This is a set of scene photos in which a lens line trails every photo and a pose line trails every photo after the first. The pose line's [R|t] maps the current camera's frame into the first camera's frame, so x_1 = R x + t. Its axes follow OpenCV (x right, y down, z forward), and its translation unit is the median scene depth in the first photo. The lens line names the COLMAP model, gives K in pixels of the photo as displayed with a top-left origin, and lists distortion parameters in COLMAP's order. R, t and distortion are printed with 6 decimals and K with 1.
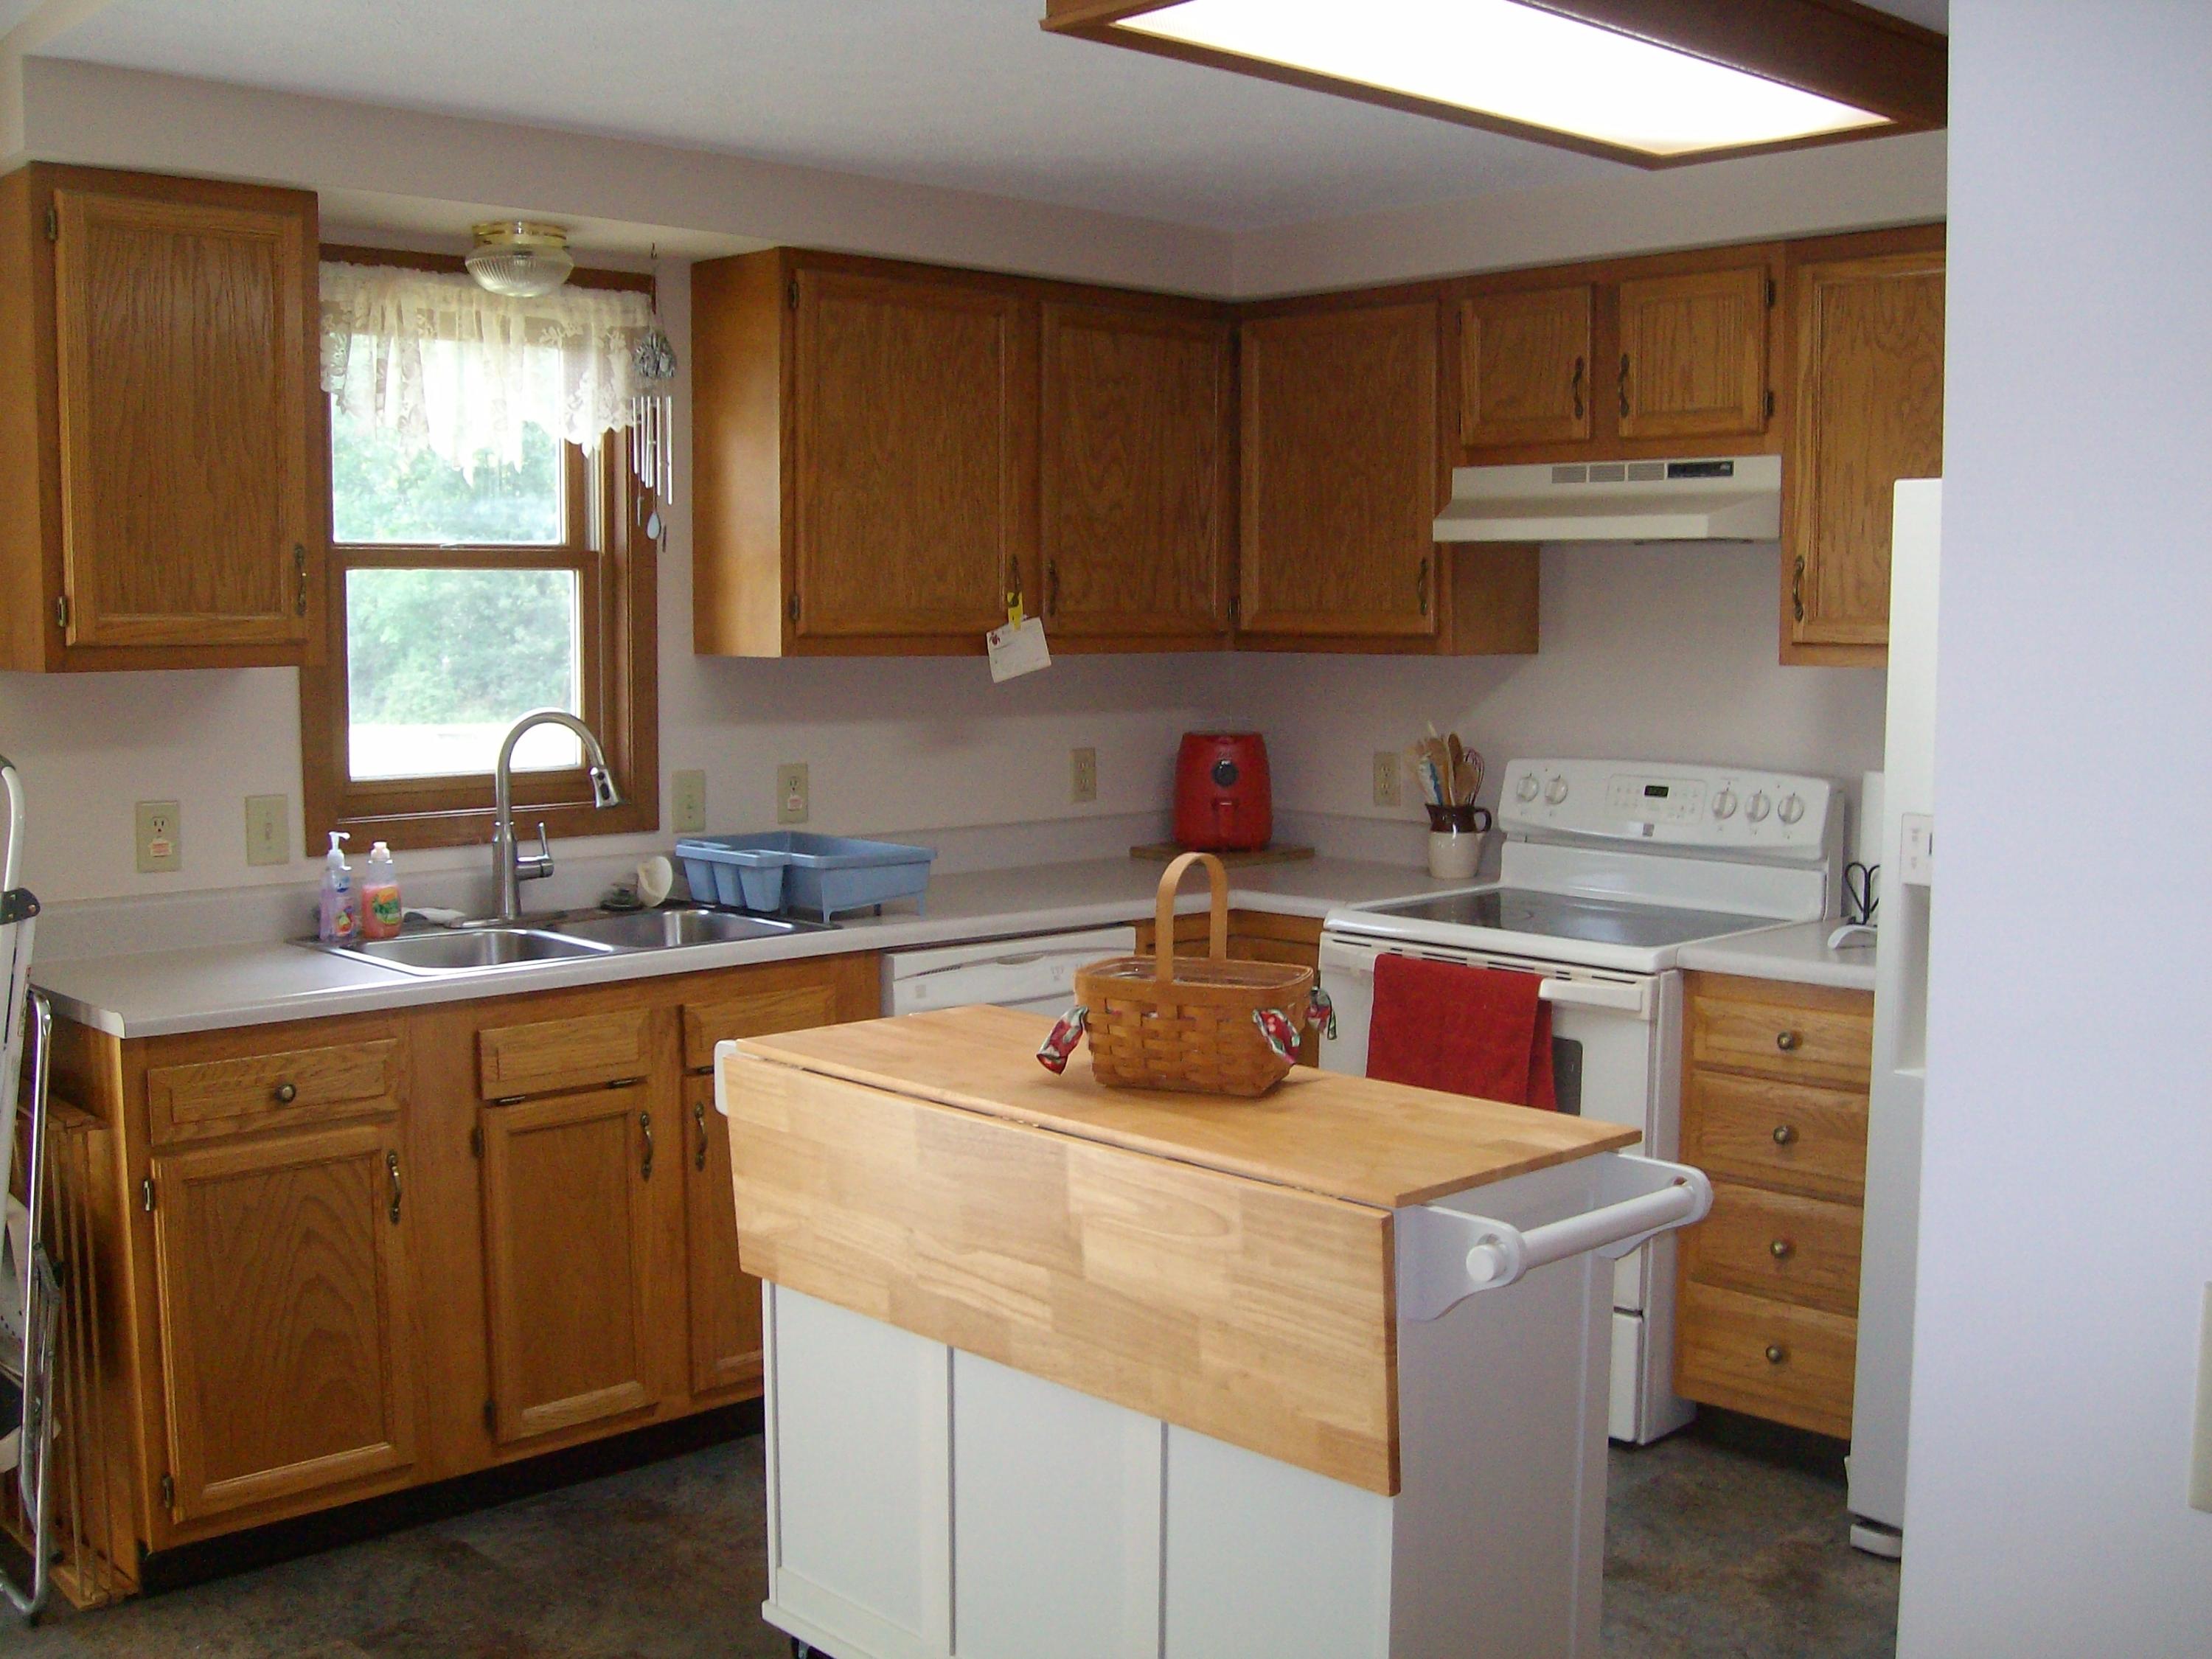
lens RADIAL K [[2340.2, 0, 1118.1], [0, 2340.2, 830.1], [0, 0, 1]] dist [-0.086620, 0.000000]
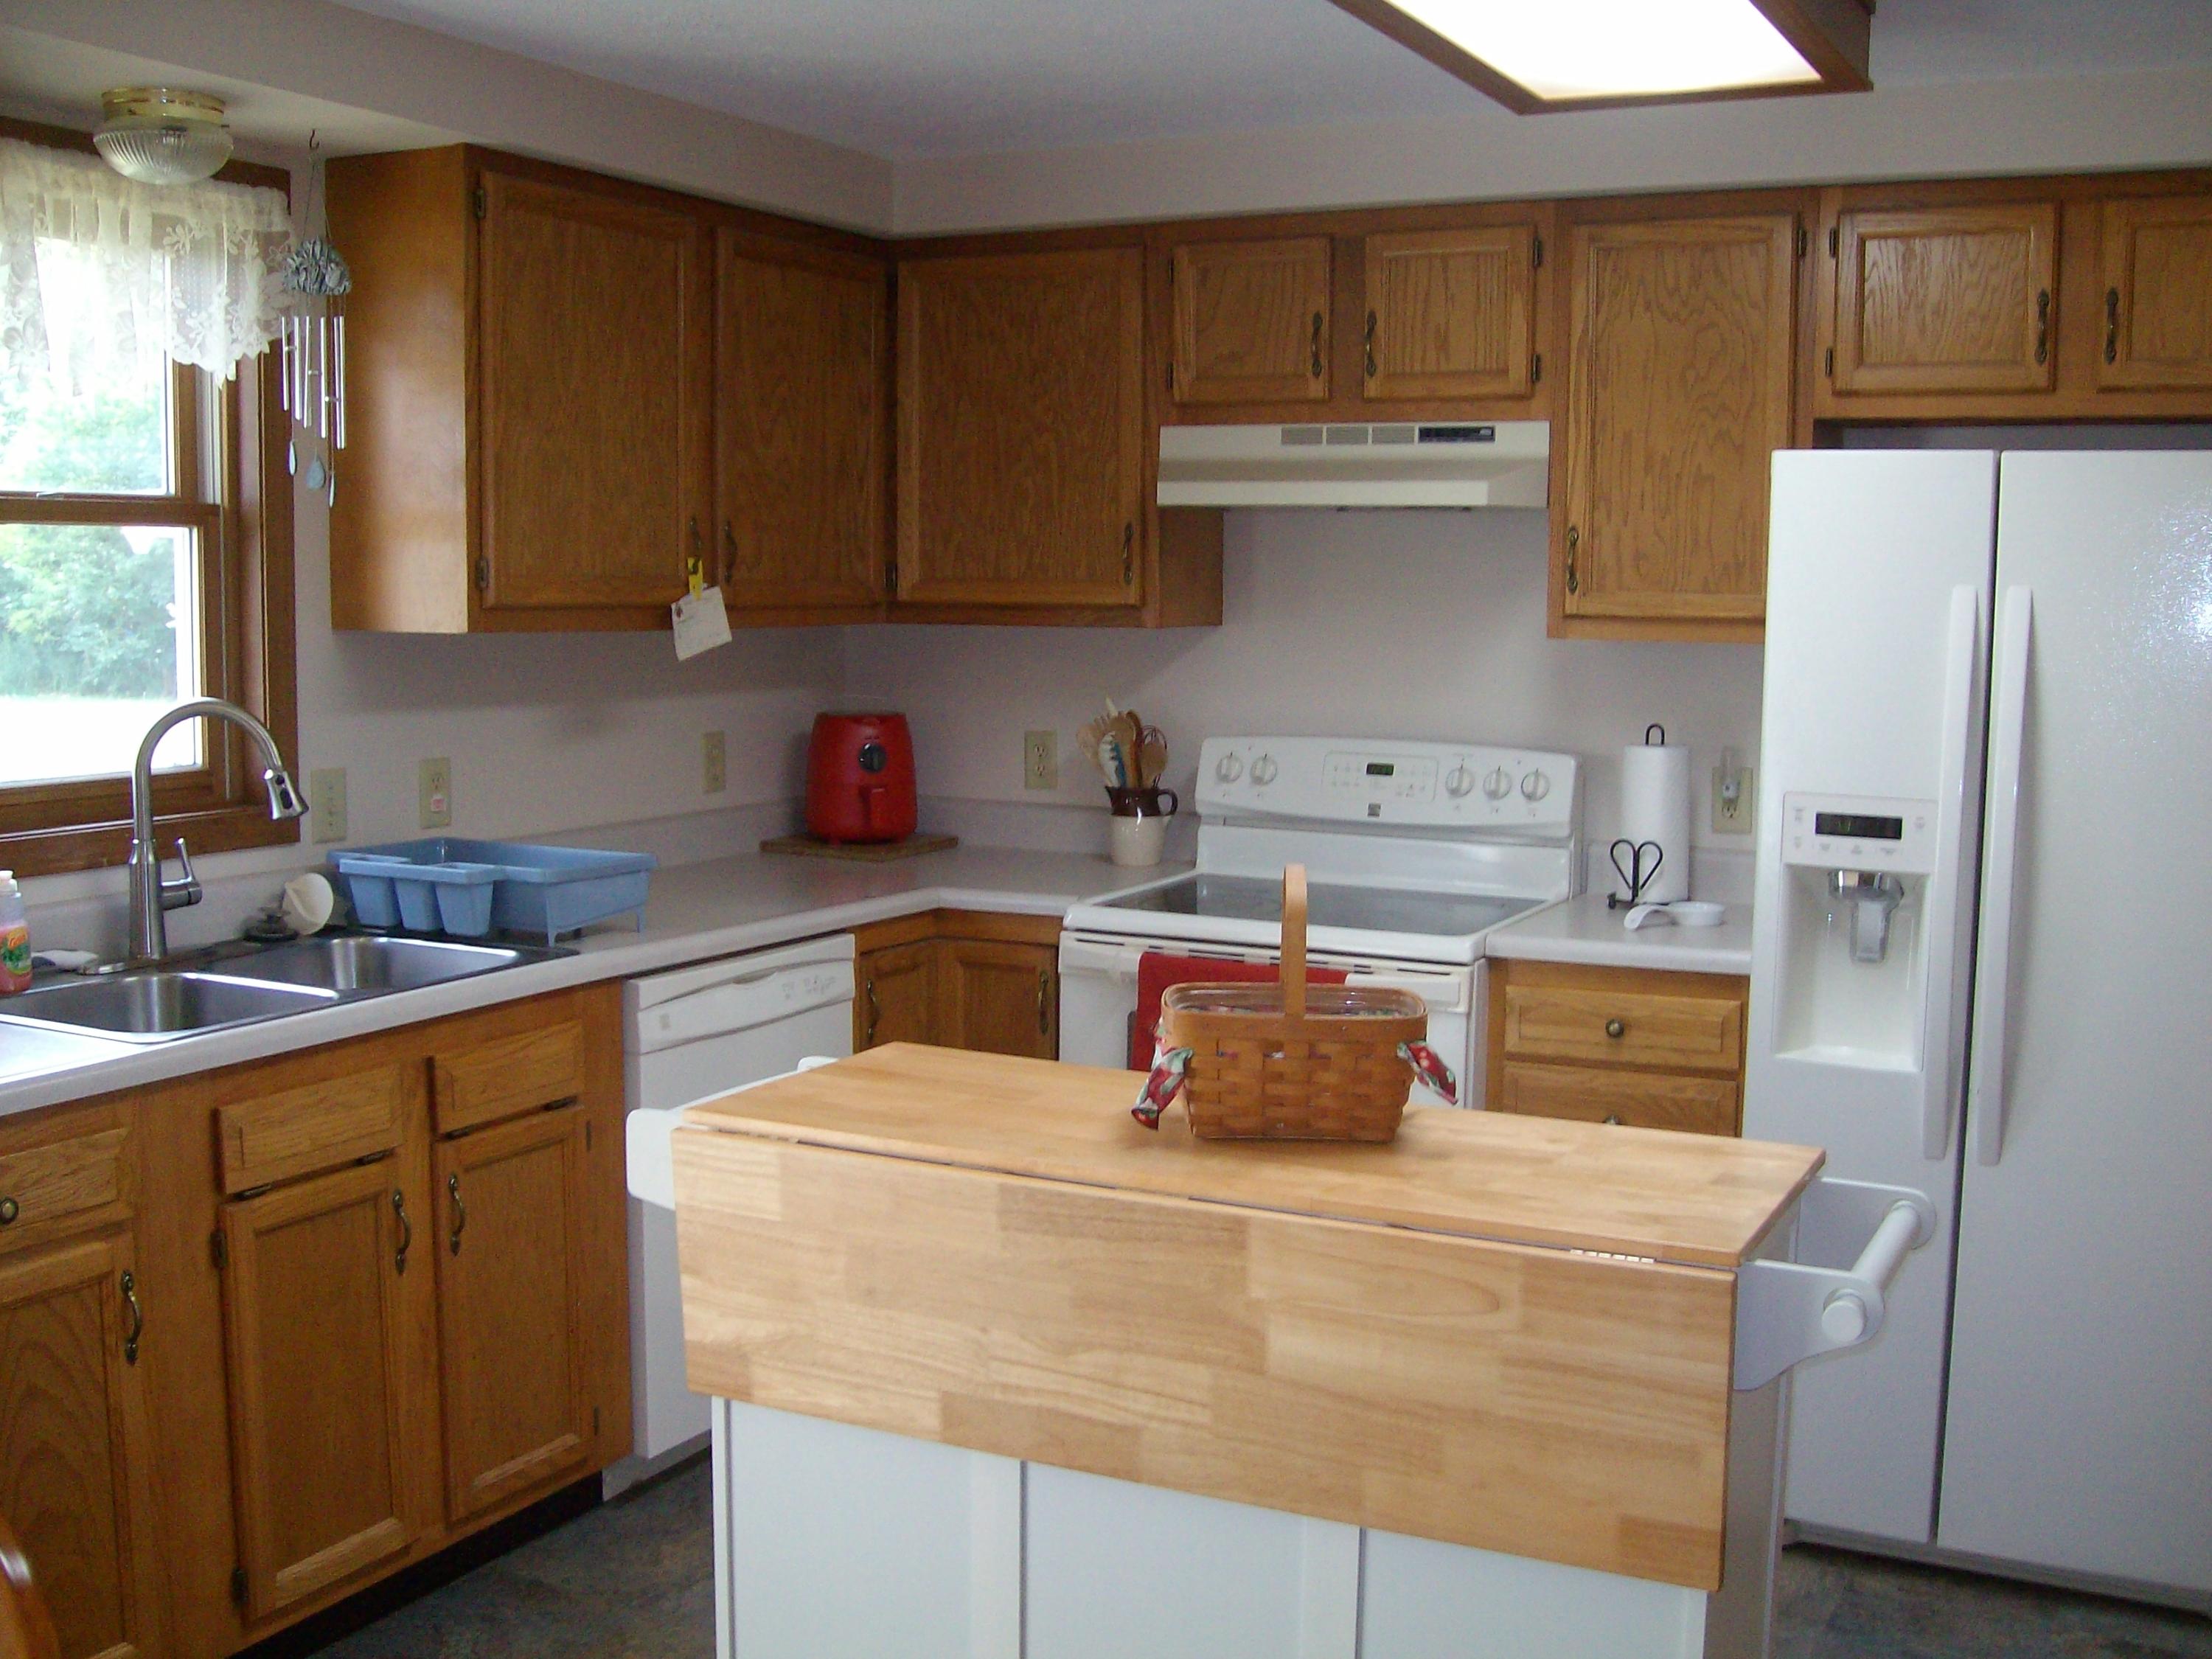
lens RADIAL K [[2340.2, 0, 1096.9], [0, 2340.2, 833.8], [0, 0, 1]] dist [-0.086620, 0.000000]
pose [[0.945116, -0.029197, 0.325428, -0.213692], [0.024043, 0.999514, 0.019848, -0.013425], [-0.325849, -0.010934, 0.945358, 0.140713]]
